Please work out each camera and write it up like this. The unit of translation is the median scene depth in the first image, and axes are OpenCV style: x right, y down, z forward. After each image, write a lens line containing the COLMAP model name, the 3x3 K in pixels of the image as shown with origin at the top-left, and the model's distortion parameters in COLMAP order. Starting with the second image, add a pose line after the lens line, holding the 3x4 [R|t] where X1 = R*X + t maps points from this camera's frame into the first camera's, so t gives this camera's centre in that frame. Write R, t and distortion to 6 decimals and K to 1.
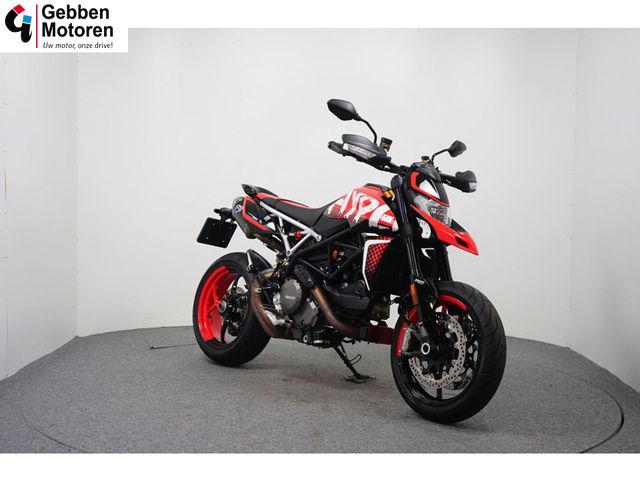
lens RADIAL K [[868.7, 0, 320.0], [0, 868.7, 240.0], [0, 0, 1]] dist [0.004488, -0.001813]
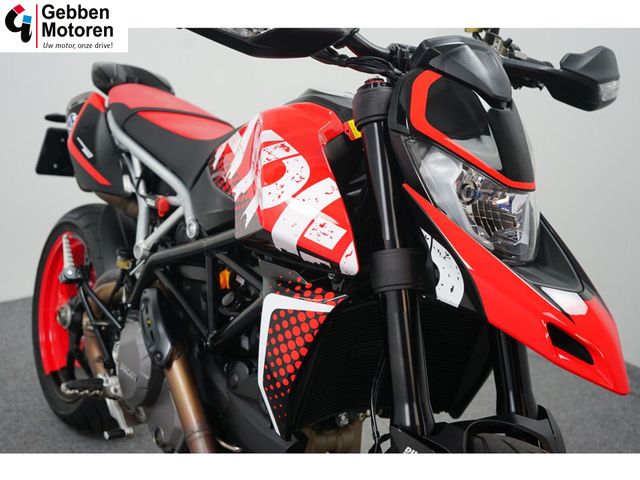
lens RADIAL K [[832.2, 0, 320.0], [0, 832.2, 240.0], [0, 0, 1]] dist [-0.001813, 0.018473]
pose [[0.993025, 0.016622, -0.116731, 0.104204], [0.009683, 0.975173, 0.221234, -0.083443], [0.117510, -0.220821, 0.968210, 0.674613]]
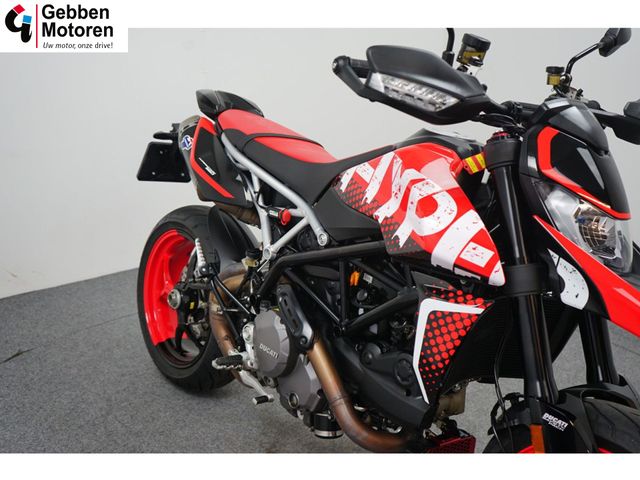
lens RADIAL K [[715.5, 0, 320.0], [0, 715.5, 240.0], [0, 0, 1]] dist [0.000416, 0.019048]
pose [[0.998373, 0.002180, -0.056970, 0.021354], [0.013524, 0.961694, 0.273792, -0.118009], [0.055385, -0.274117, 0.960100, 0.638944]]
